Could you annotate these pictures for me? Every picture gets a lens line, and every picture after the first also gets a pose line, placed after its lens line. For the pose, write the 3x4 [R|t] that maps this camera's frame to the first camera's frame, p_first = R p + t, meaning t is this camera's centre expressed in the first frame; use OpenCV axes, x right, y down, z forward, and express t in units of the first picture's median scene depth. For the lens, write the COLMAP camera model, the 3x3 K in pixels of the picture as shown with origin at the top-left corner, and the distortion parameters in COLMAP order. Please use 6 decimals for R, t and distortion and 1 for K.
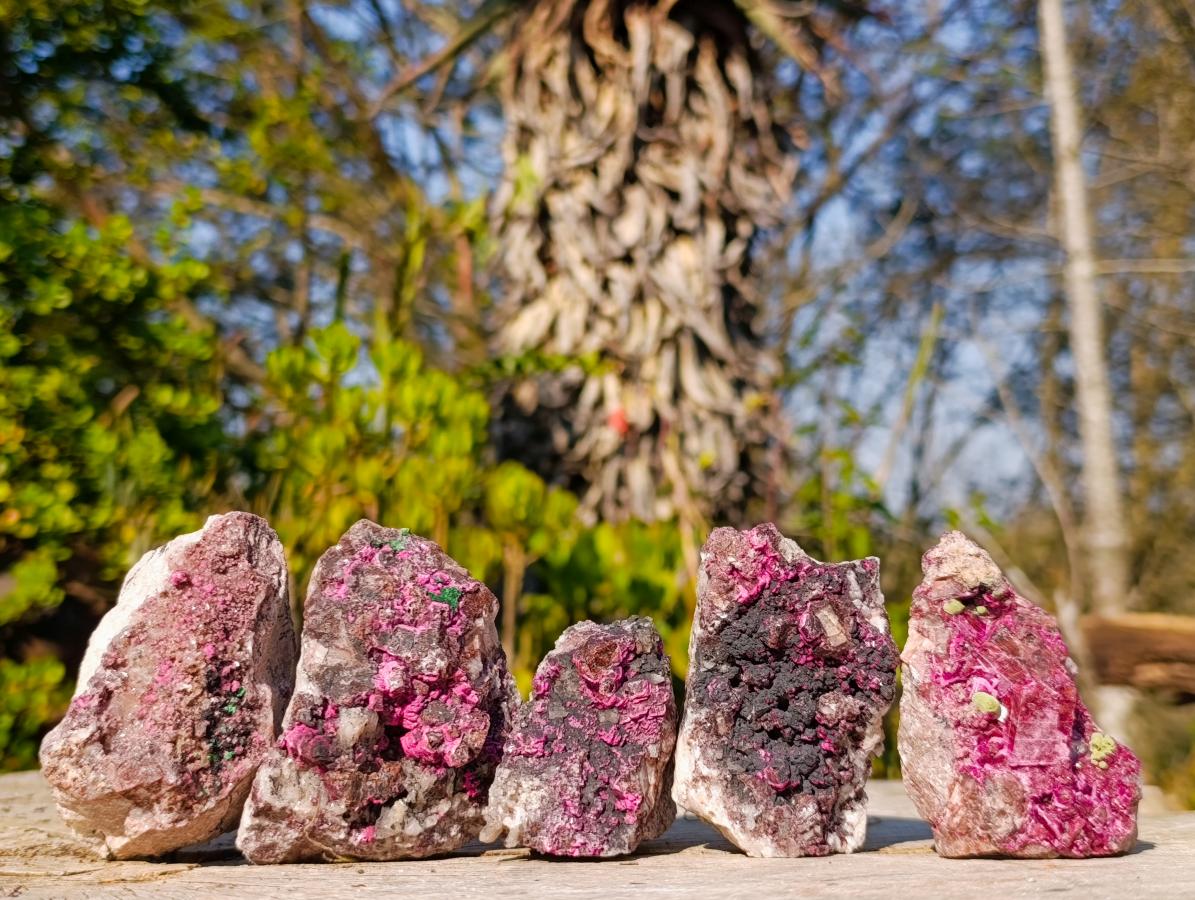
lens RADIAL K [[1736.2, 0, 595.0], [0, 1736.2, 457.9], [0, 0, 1]] dist [0.146387, 0.000000]
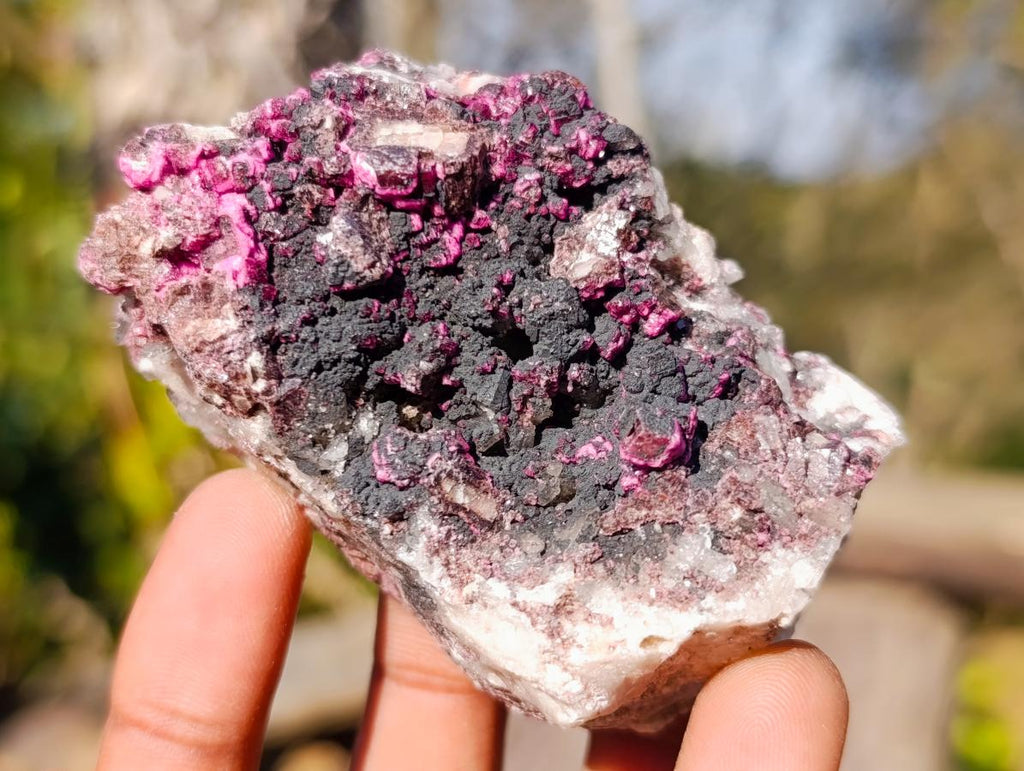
lens RADIAL K [[1487.8, 0, 511.1], [0, 1487.8, 383.8], [0, 0, 1]] dist [0.146387, 0.000000]
pose [[0.553770, -0.767159, 0.323738, -0.012057], [0.829593, 0.541708, -0.135381, 0.192605], [-0.071513, 0.343541, 0.936411, 0.678757]]
